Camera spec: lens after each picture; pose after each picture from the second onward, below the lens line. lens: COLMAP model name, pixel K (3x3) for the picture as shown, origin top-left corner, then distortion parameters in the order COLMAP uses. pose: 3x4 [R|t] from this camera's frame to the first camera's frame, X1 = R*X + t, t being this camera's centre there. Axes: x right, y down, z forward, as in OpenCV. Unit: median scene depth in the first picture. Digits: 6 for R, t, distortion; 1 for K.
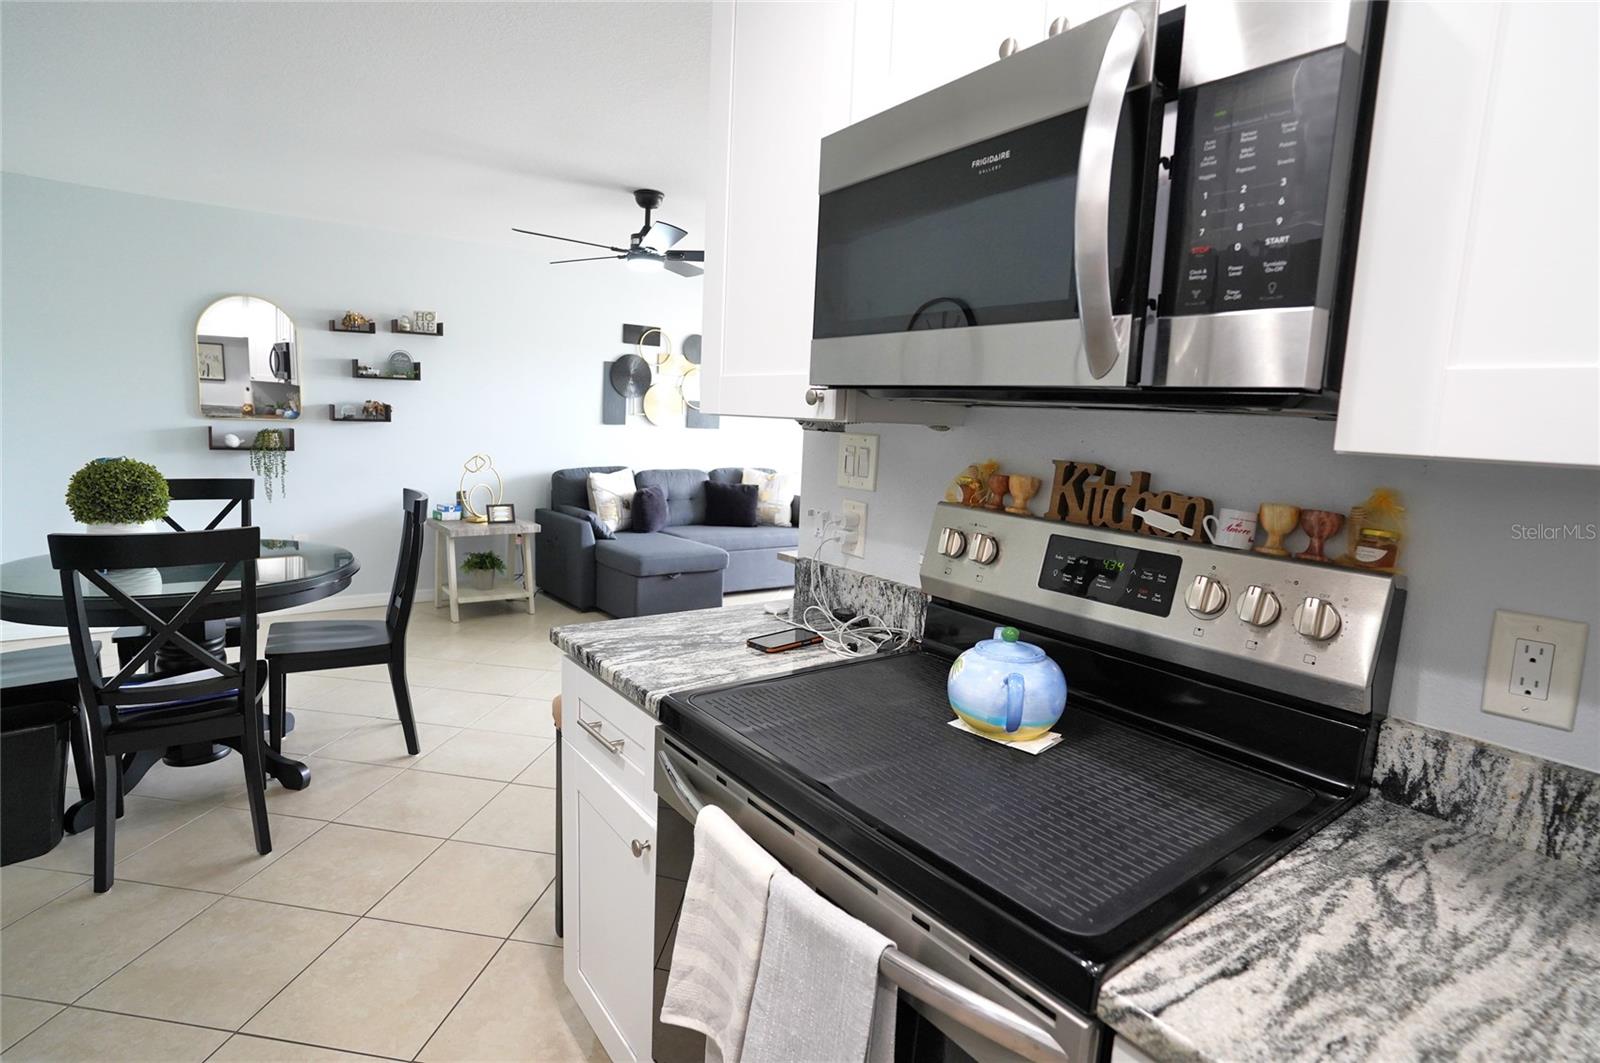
lens RADIAL K [[814.9, 0, 797.0], [0, 814.9, 523.3], [0, 0, 1]] dist [-0.077396, 0.043064]
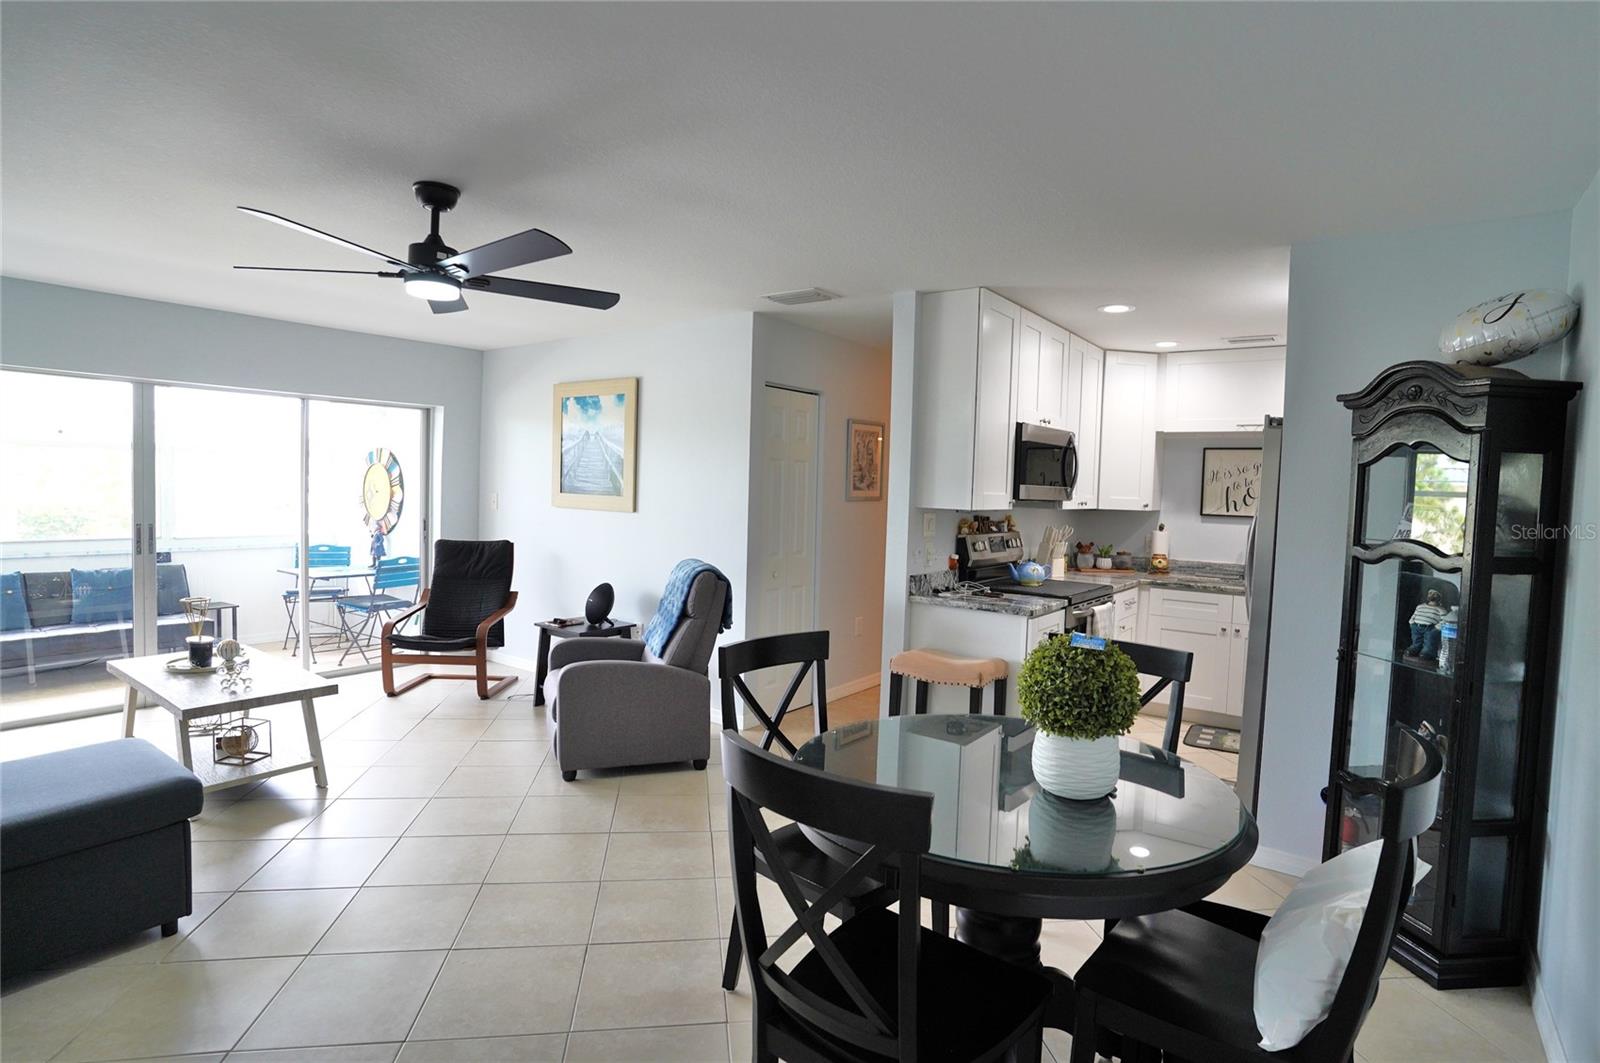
lens RADIAL K [[814.9, 0, 797.0], [0, 814.9, 523.3], [0, 0, 1]] dist [-0.077396, 0.043064]
pose [[-0.266578, -0.095875, 0.959033, -0.728485], [0.086857, 0.988602, 0.122974, -0.141348], [-0.959892, 0.116081, -0.255212, 0.697643]]
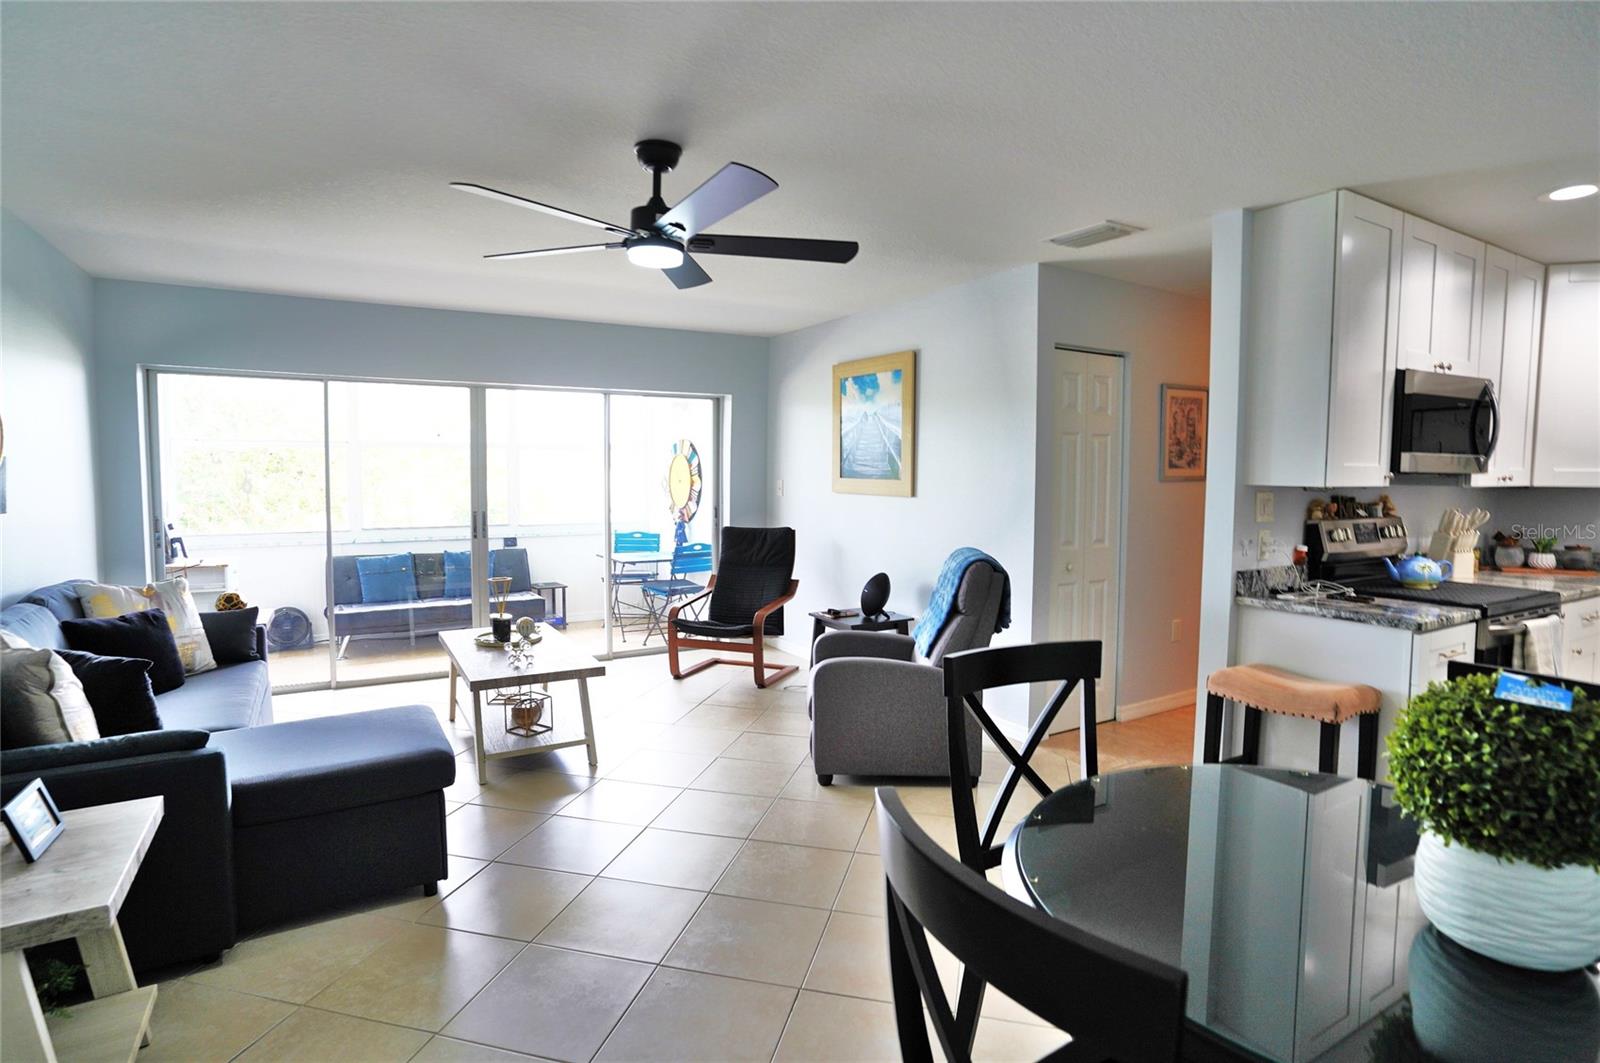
lens RADIAL K [[814.9, 0, 797.0], [0, 814.9, 523.3], [0, 0, 1]] dist [-0.077396, 0.043064]
pose [[0.116300, -0.106685, 0.987468, -0.644085], [0.130244, 0.987267, 0.091324, -0.120387], [-0.984637, 0.117991, 0.128714, 0.644849]]
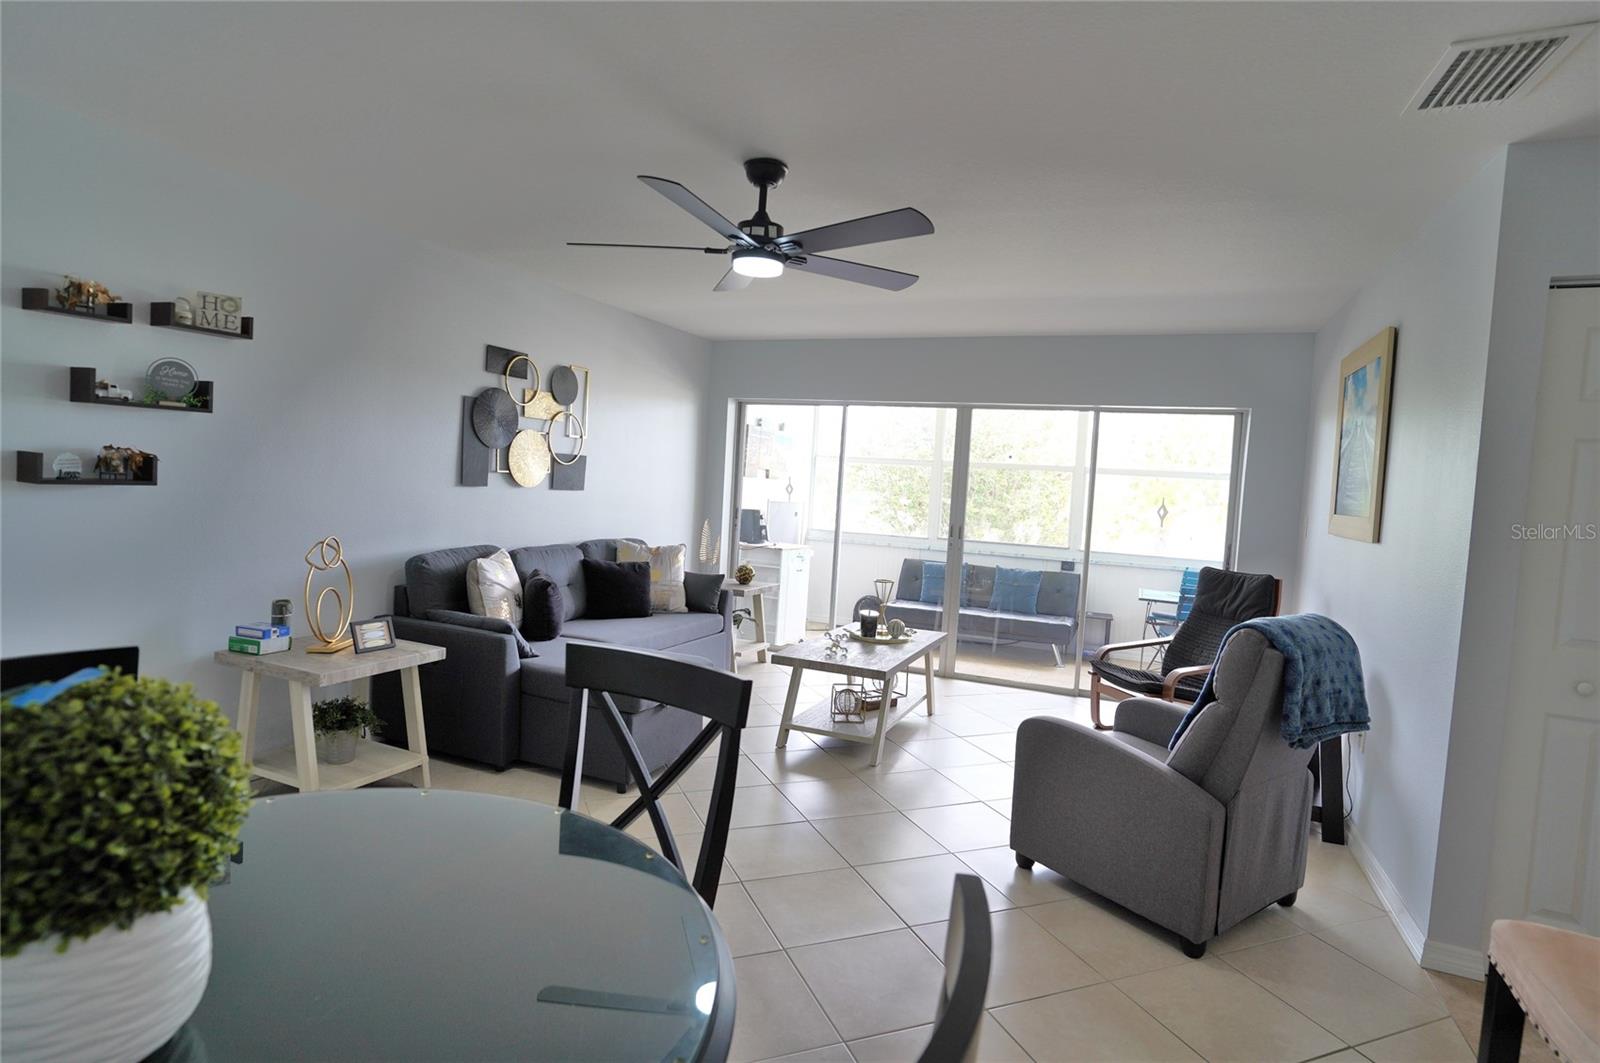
lens RADIAL K [[814.9, 0, 797.0], [0, 814.9, 523.3], [0, 0, 1]] dist [-0.077396, 0.043064]
pose [[0.868425, -0.020532, 0.495395, -0.390468], [0.047439, 0.997999, -0.041797, -0.056406], [-0.493546, 0.059798, 0.867662, 0.309419]]
